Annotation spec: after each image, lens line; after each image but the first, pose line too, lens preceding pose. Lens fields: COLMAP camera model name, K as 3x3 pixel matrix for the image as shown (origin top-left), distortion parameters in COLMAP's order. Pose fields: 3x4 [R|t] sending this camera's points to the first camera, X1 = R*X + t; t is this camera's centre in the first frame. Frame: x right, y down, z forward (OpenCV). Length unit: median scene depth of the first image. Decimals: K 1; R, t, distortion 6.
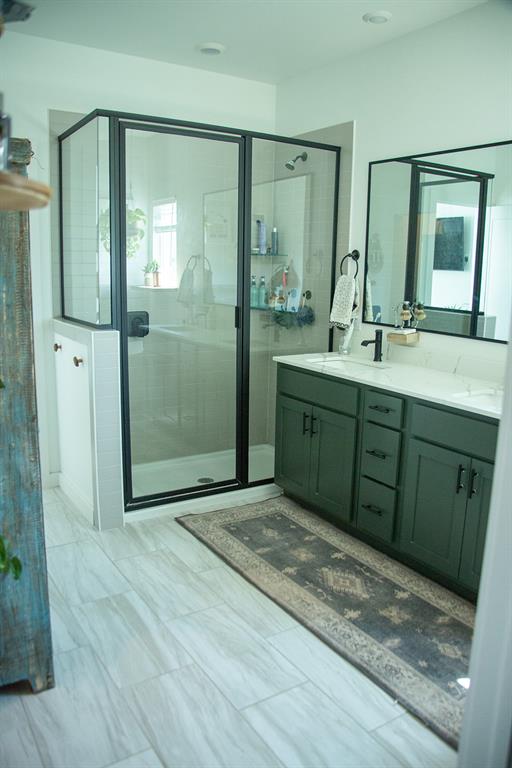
lens RADIAL K [[606.6, 0, 256.0], [0, 606.6, 384.0], [0, 0, 1]] dist [-0.173817, 0.129758]
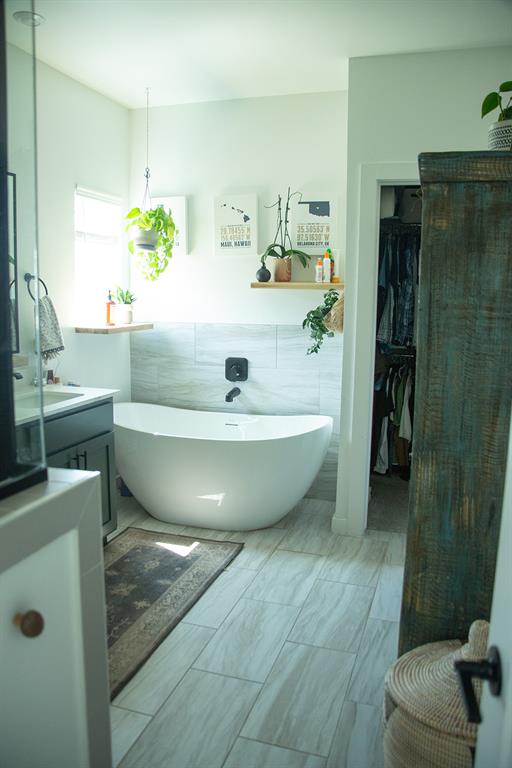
lens RADIAL K [[606.6, 0, 256.0], [0, 606.6, 384.0], [0, 0, 1]] dist [-0.173817, 0.129758]
pose [[-0.635725, -0.147010, 0.757788, -0.850613], [0.119767, 0.951024, 0.284973, -0.328955], [-0.762568, 0.271922, -0.586982, 1.564895]]
